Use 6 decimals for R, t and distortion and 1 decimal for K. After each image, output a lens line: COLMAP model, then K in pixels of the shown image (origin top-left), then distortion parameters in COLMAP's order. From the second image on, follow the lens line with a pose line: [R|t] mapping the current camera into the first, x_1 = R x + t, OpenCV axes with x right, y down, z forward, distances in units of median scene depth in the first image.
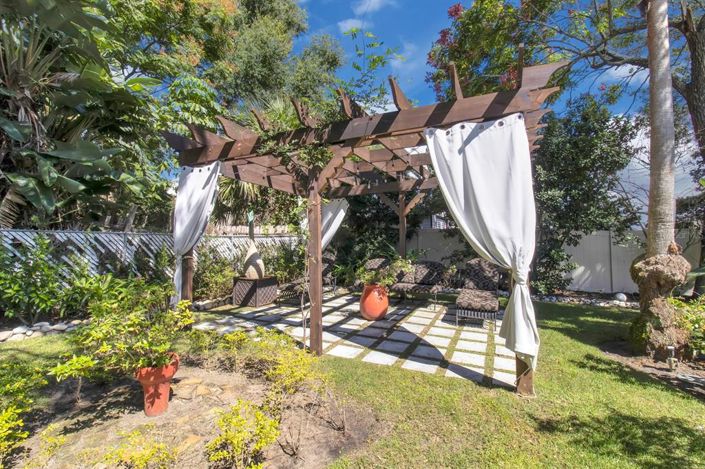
lens RADIAL K [[329.9, 0, 357.9], [0, 329.9, 238.4], [0, 0, 1]] dist [0.002051, 0.000059]
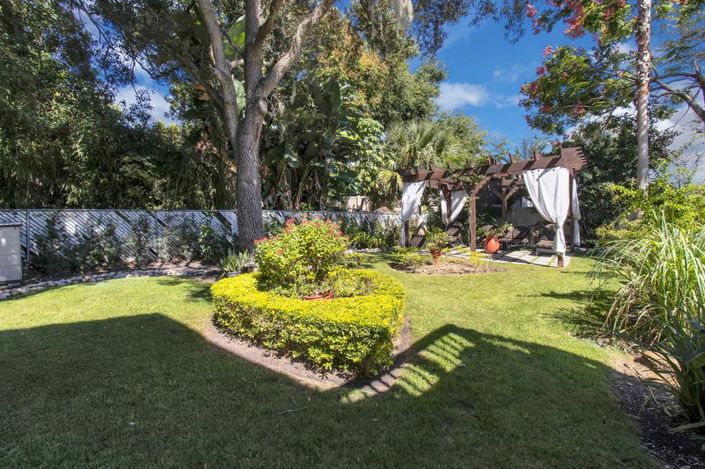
lens RADIAL K [[329.9, 0, 357.9], [0, 329.9, 238.4], [0, 0, 1]] dist [0.002051, 0.000059]
pose [[0.974287, 0.001093, -0.225309, -0.295285], [0.014295, 0.997674, 0.066654, 0.007620], [0.224858, -0.068161, 0.972005, -1.149229]]
